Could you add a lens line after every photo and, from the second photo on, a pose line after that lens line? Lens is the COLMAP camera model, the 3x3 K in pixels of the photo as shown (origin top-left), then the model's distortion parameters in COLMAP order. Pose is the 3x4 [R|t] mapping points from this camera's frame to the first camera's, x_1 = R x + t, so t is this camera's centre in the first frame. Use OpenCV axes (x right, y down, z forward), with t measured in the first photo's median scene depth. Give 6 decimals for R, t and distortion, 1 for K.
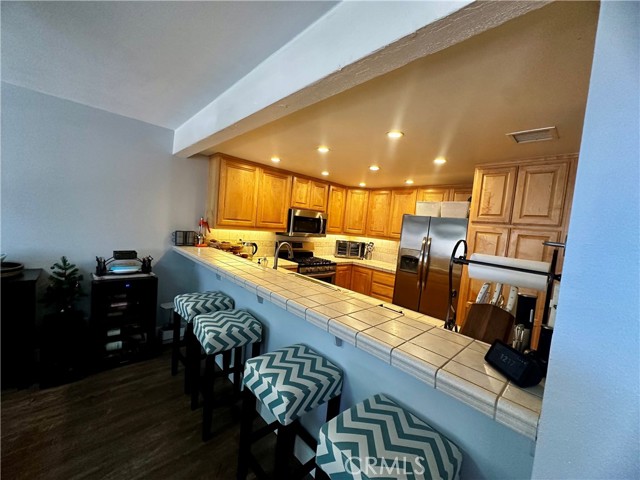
lens RADIAL K [[253.5, 0, 317.4], [0, 253.5, 243.9], [0, 0, 1]] dist [0.002522, 0.000271]
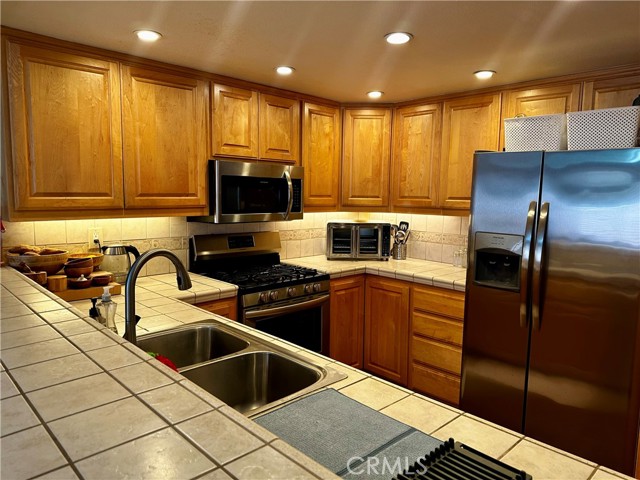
lens RADIAL K [[447.3, 0, 296.5], [0, 447.3, 239.1], [0, 0, 1]] dist [0.001385, -0.003090]
pose [[0.996867, -0.075687, -0.022986, 0.043247], [0.076144, 0.996902, 0.019716, -0.008023], [0.021422, -0.021405, 0.999541, 0.226537]]
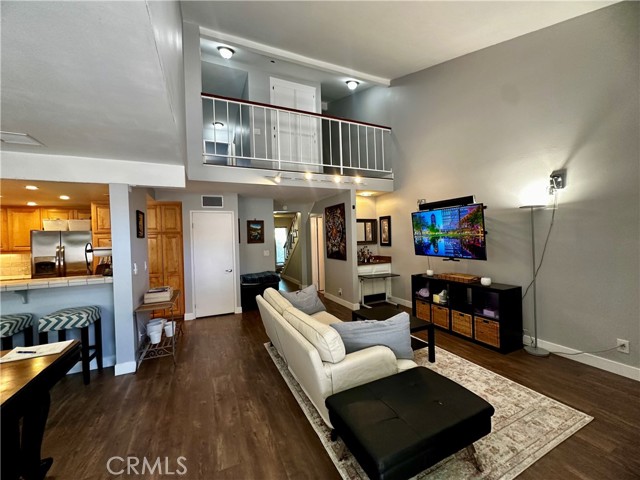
lens RADIAL K [[253.5, 0, 317.8], [0, 253.5, 241.1], [0, 0, 1]] dist [0.002522, 0.000271]
pose [[0.316573, -0.109905, 0.942180, -0.358602], [0.131367, 0.988774, 0.071201, 0.027865], [-0.939428, 0.101231, 0.327457, -0.651363]]
